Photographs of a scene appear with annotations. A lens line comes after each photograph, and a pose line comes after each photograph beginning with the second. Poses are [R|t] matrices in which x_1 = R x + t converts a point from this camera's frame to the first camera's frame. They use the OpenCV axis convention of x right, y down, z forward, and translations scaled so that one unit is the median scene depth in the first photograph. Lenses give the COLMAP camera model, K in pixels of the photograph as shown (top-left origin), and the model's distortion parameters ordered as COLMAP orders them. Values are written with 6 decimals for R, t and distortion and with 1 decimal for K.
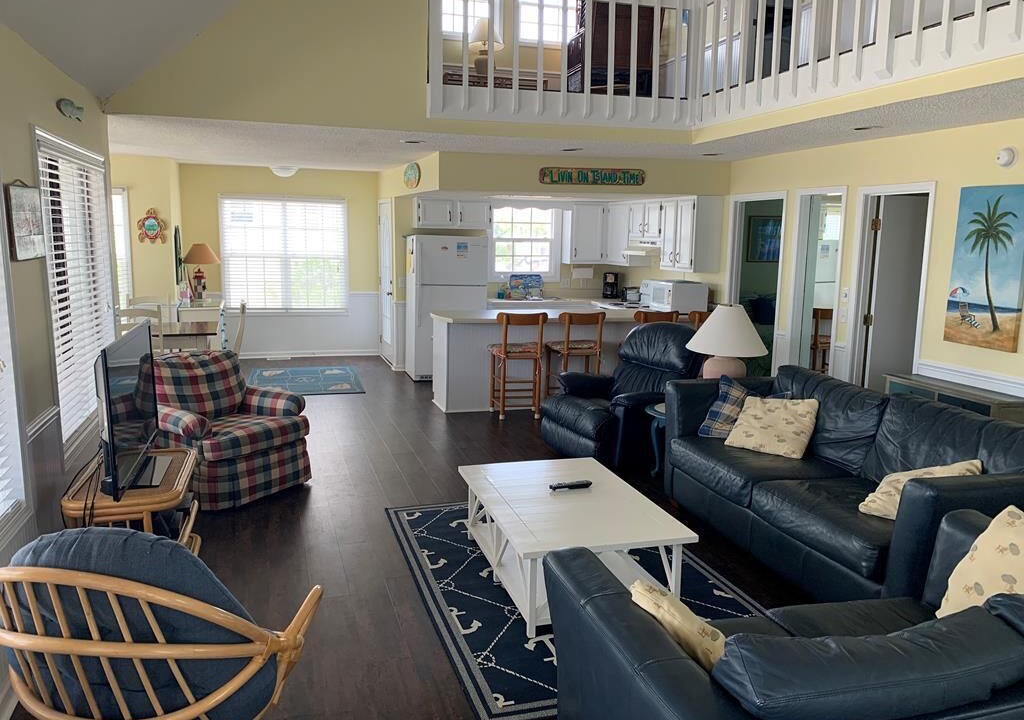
lens RADIAL K [[792.4, 0, 512.0], [0, 792.4, 360.0], [0, 0, 1]] dist [-0.003761, -0.000308]
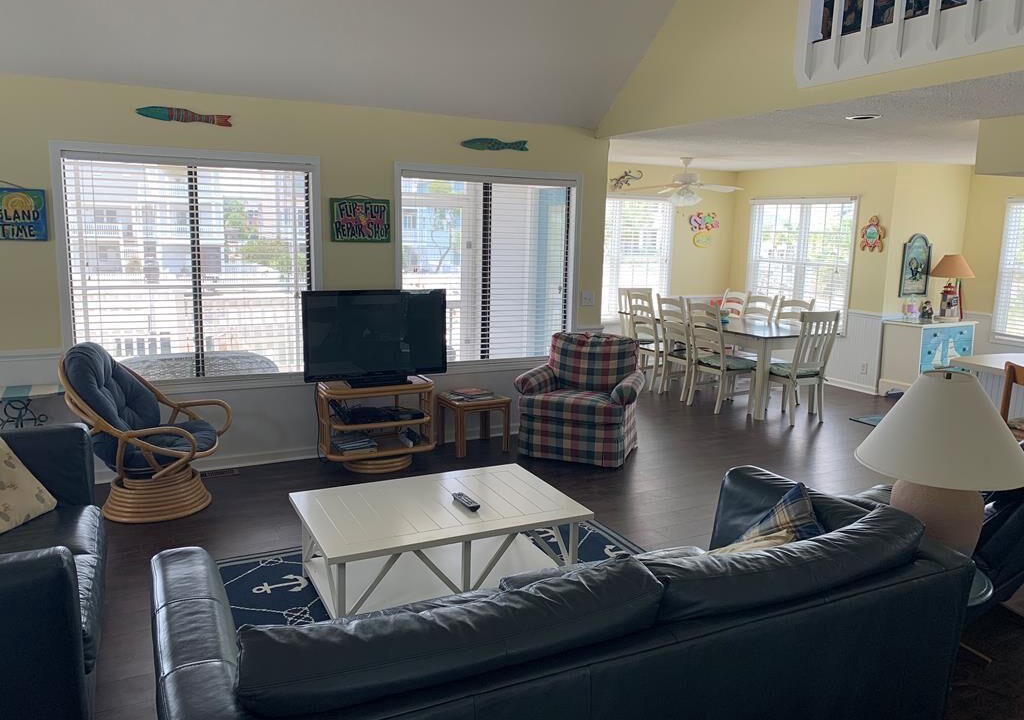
lens RADIAL K [[792.4, 0, 512.0], [0, 792.4, 360.0], [0, 0, 1]] dist [-0.003761, -0.000308]
pose [[0.180691, 0.168035, -0.969079, 0.614656], [-0.184647, 0.973574, 0.134386, -0.090271], [0.966052, 0.154655, 0.206943, 0.527699]]
